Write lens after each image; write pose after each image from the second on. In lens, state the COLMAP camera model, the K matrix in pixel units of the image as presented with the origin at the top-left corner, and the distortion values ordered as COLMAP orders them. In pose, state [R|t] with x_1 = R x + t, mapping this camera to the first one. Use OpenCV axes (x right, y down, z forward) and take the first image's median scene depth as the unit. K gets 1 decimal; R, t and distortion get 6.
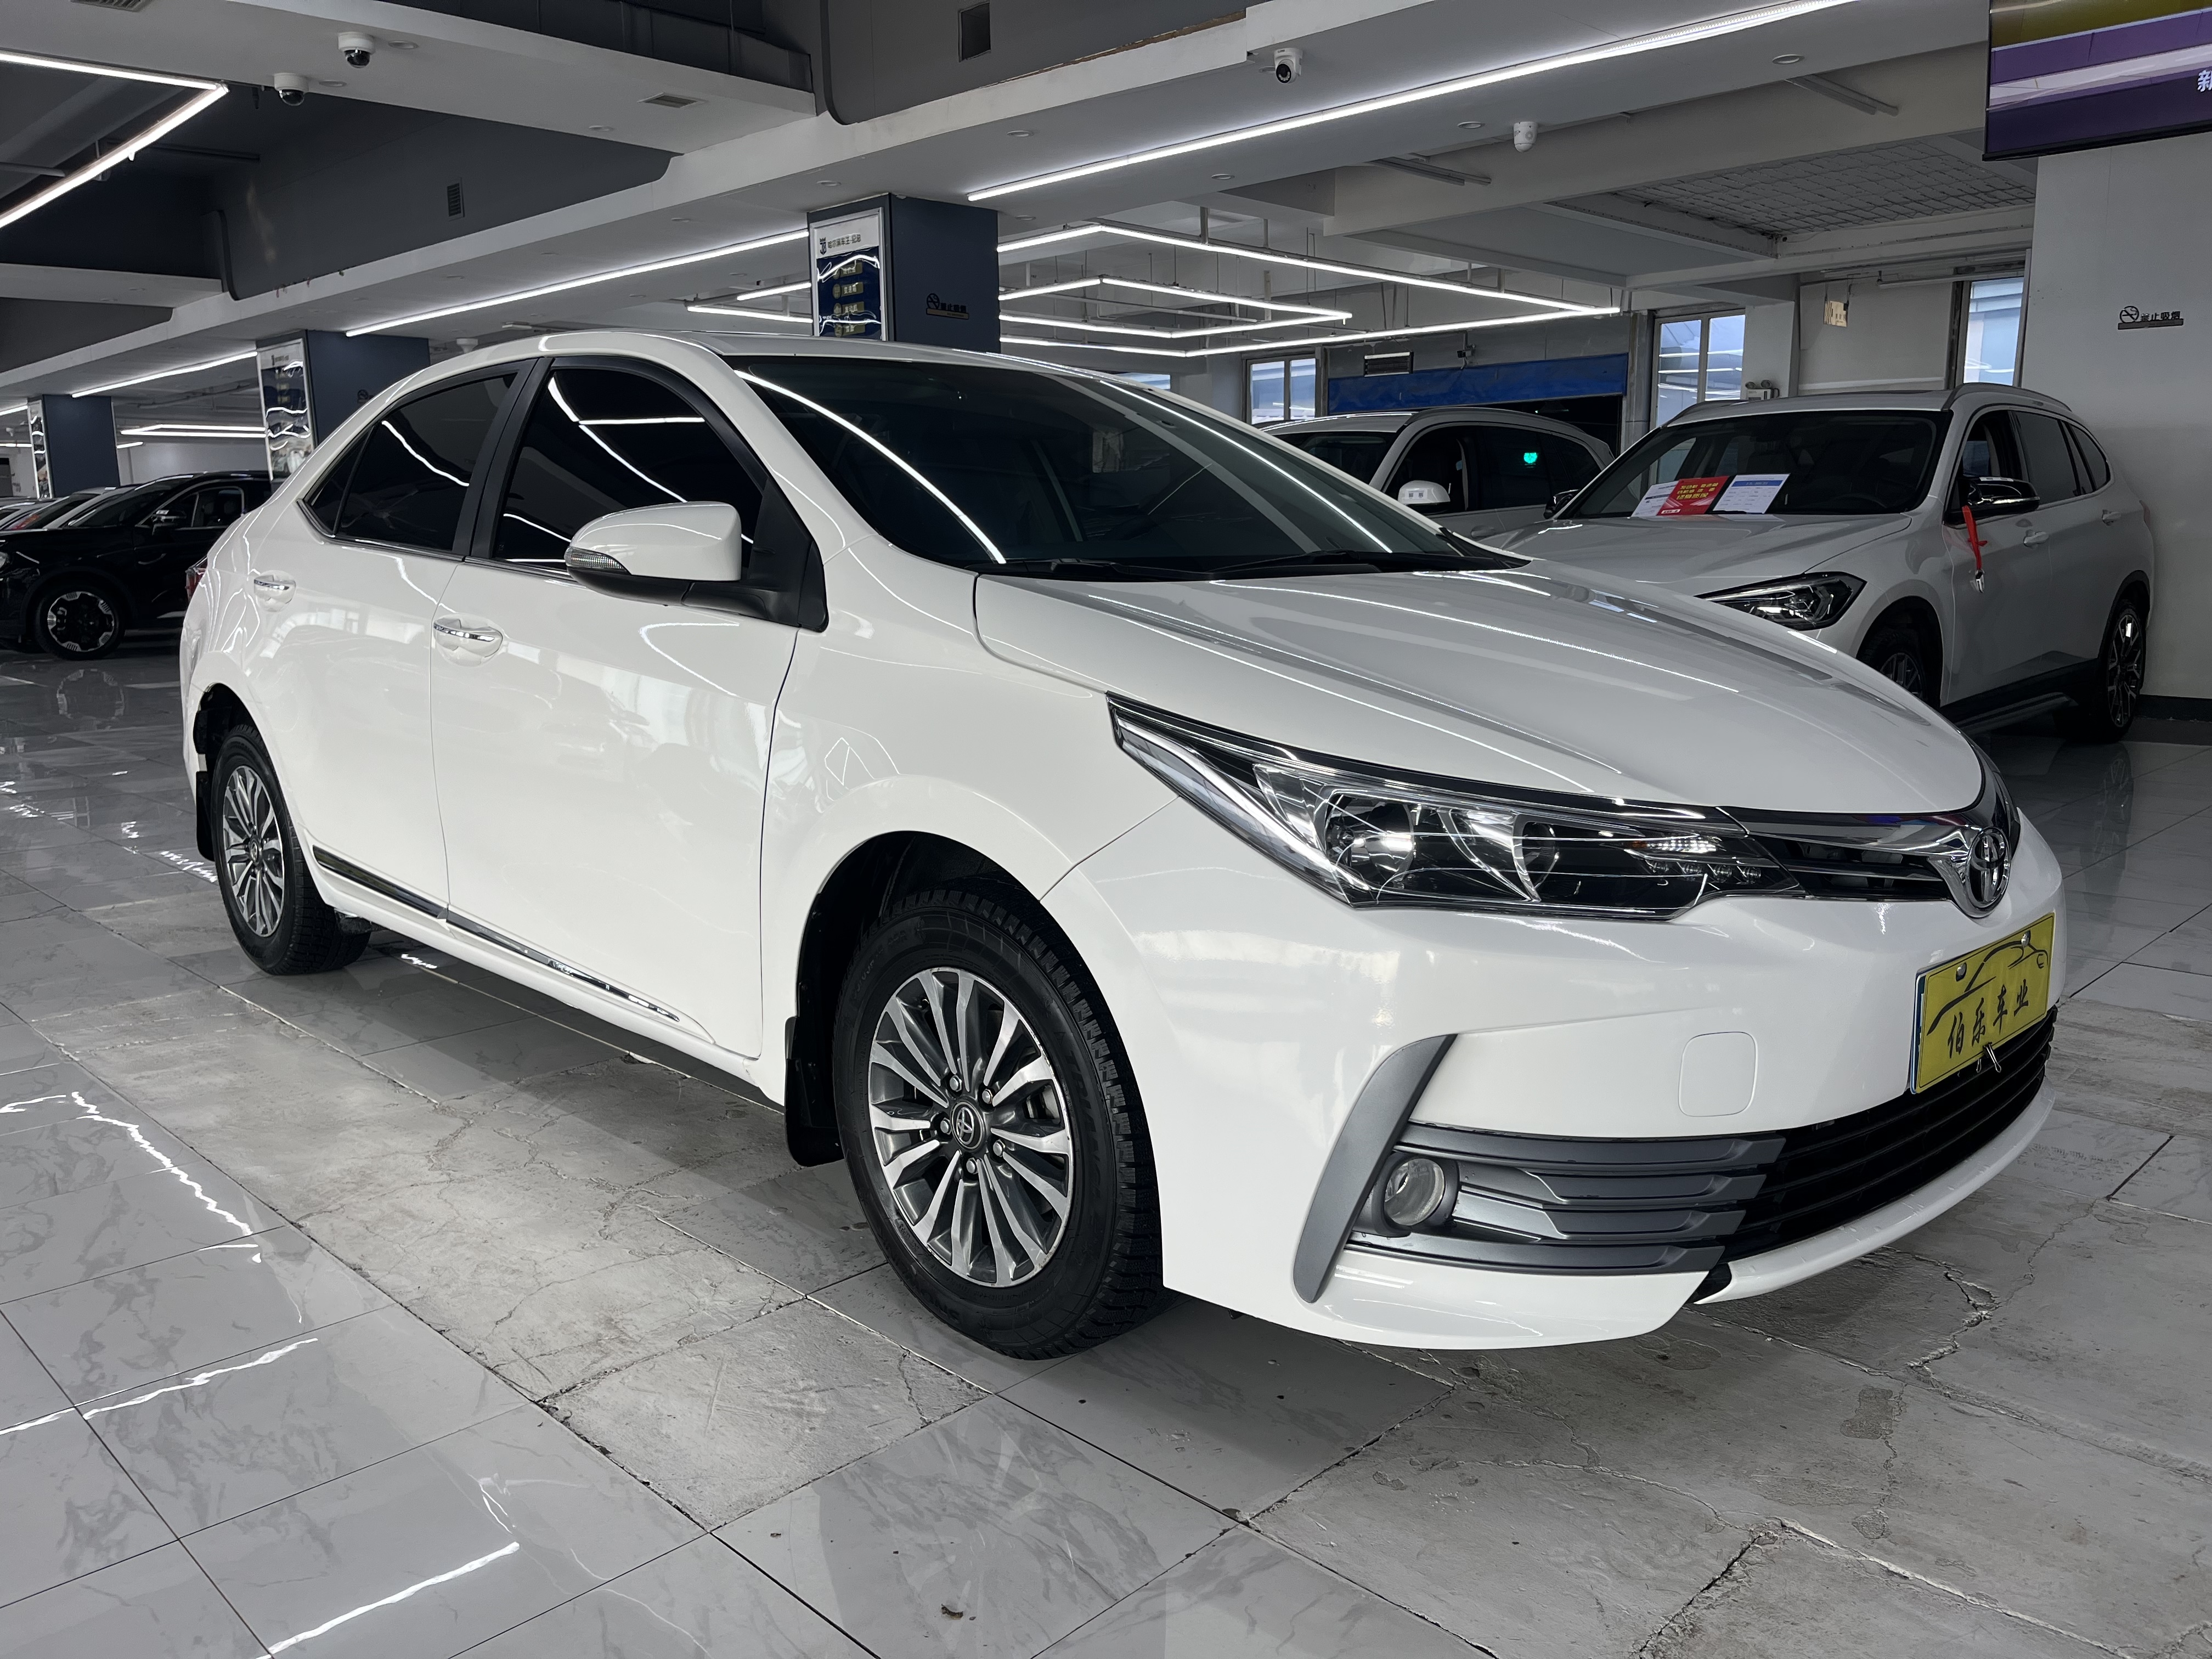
lens RADIAL K [[1657.1, 0, 1106.0], [0, 1657.1, 829.5], [0, 0, 1]] dist [0.043848, -0.002652]
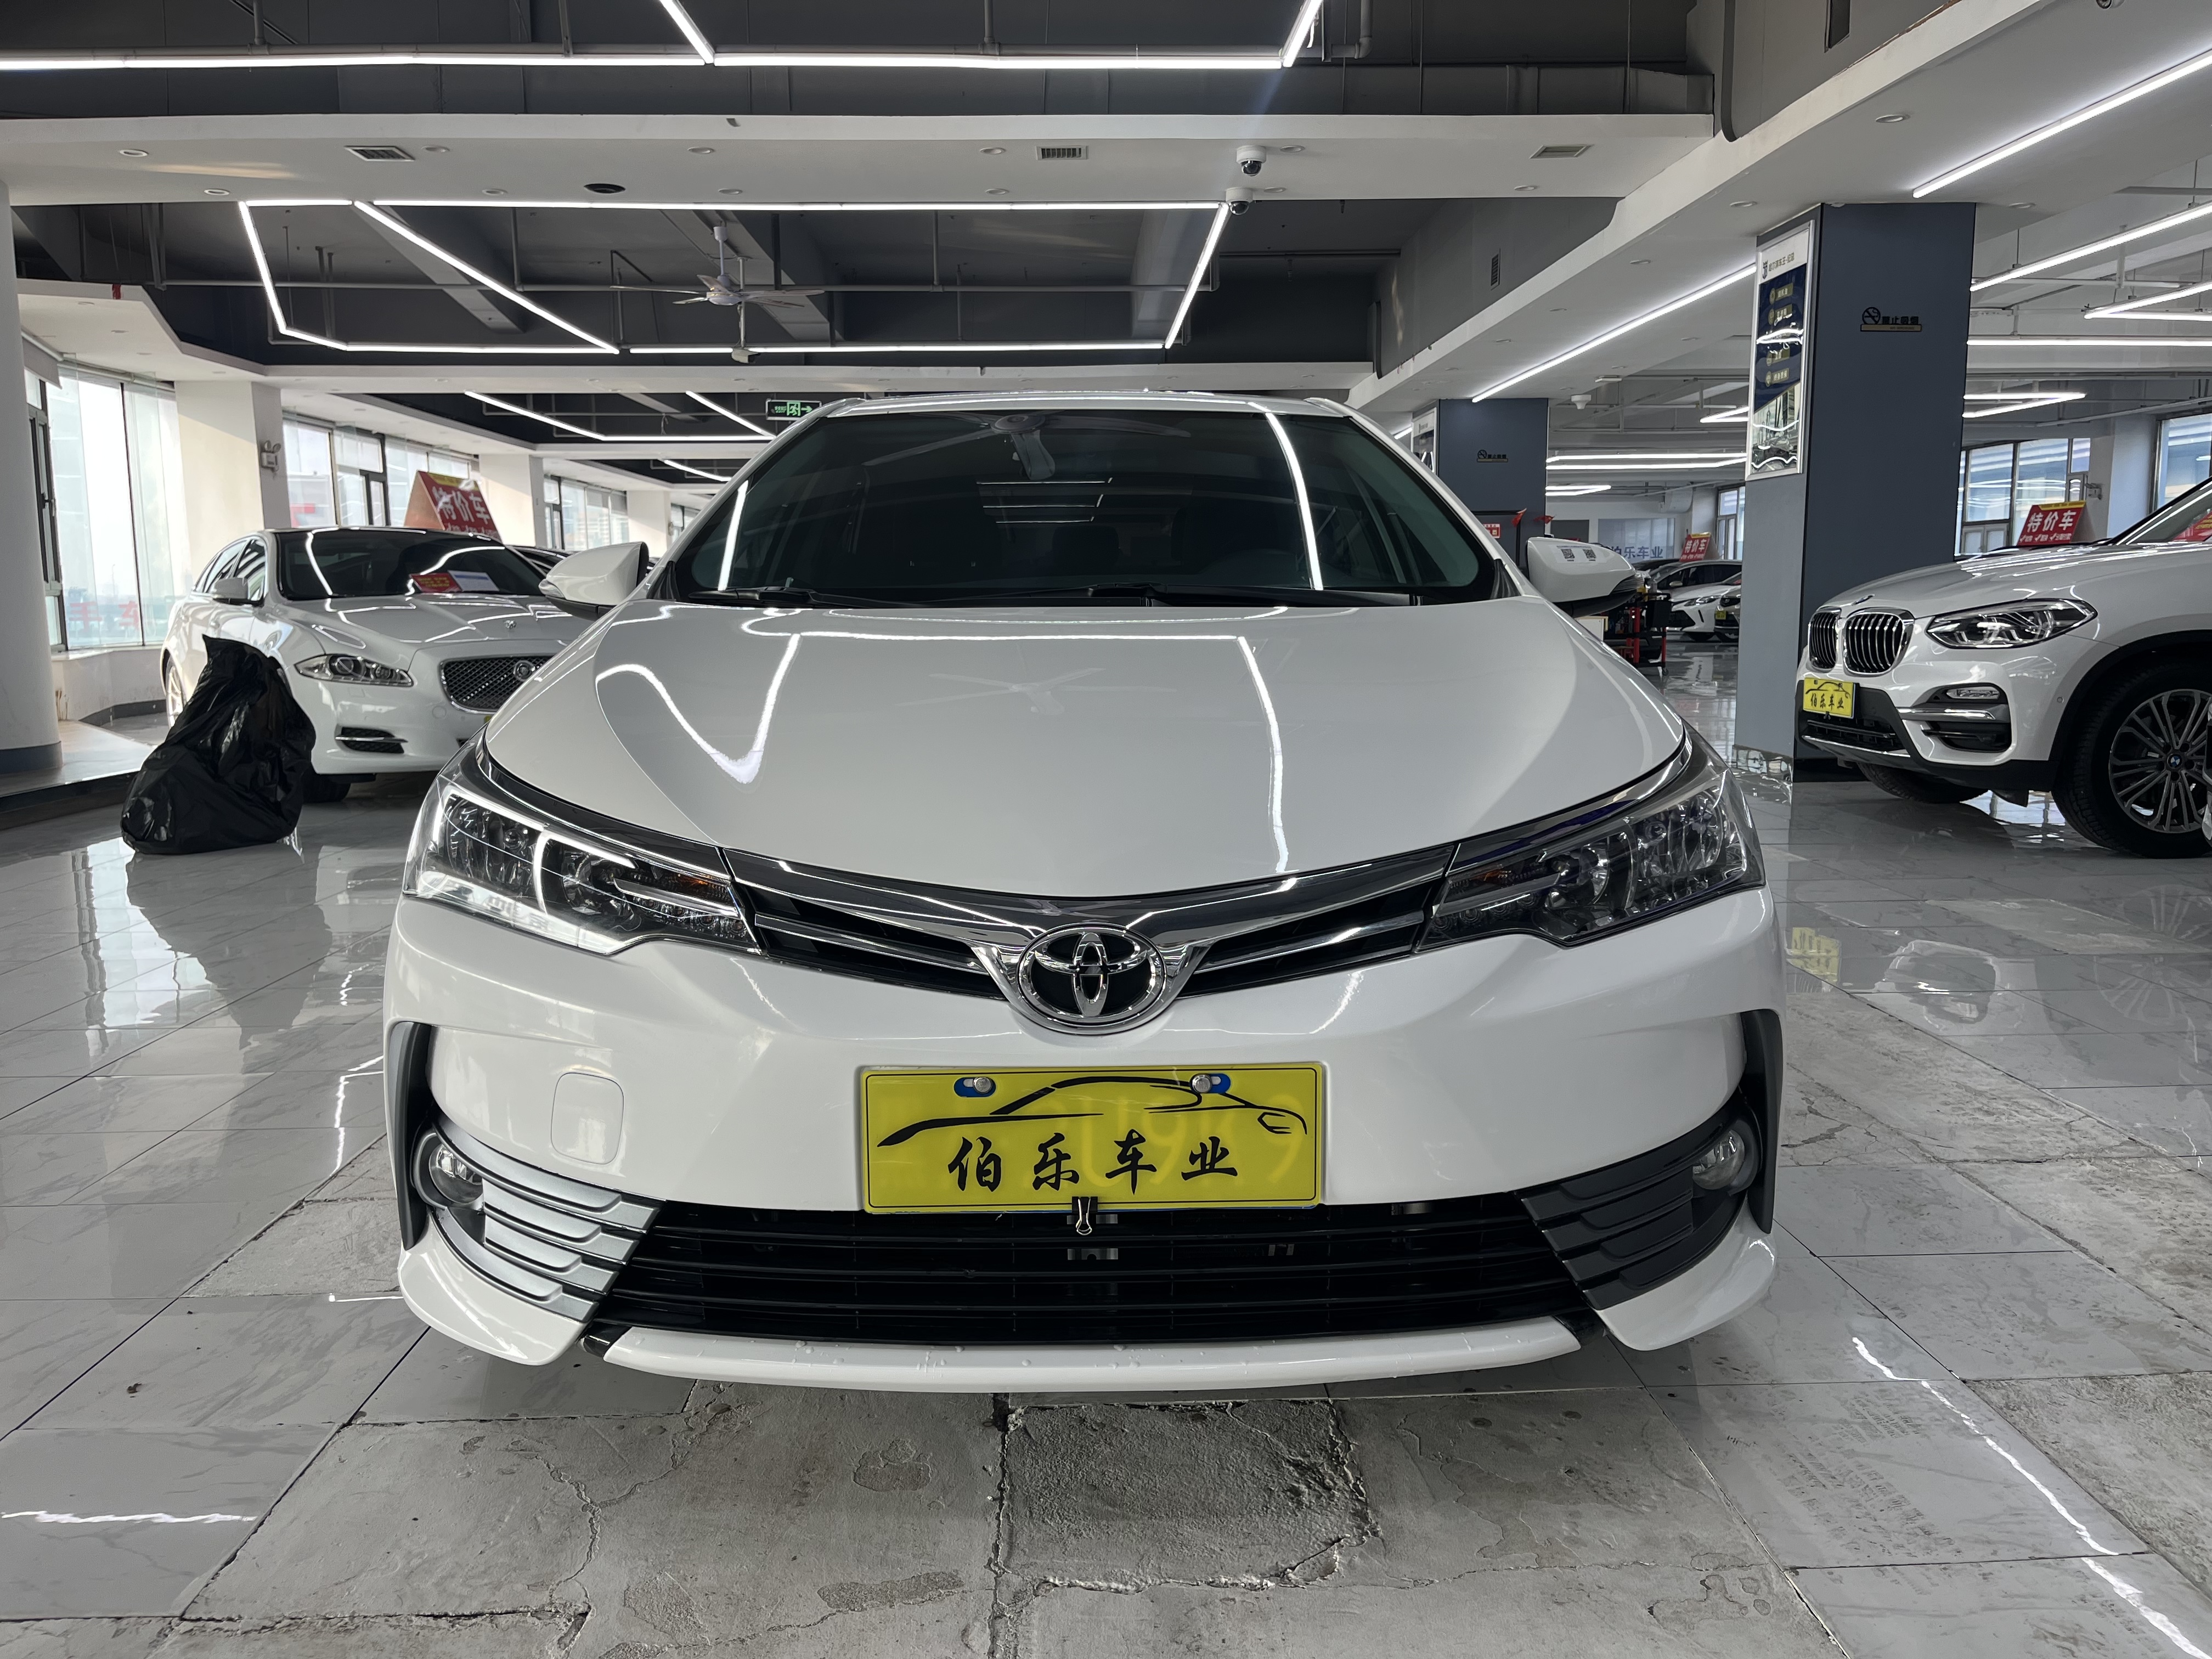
lens RADIAL K [[1668.3, 0, 1139.1], [0, 1668.3, 821.1], [0, 0, 1]] dist [0.046722, -0.060196]
pose [[0.741086, 0.099048, -0.664064, 0.265957], [-0.121670, 0.992495, 0.012252, -0.015314], [0.660294, 0.071717, 0.747576, 0.105308]]
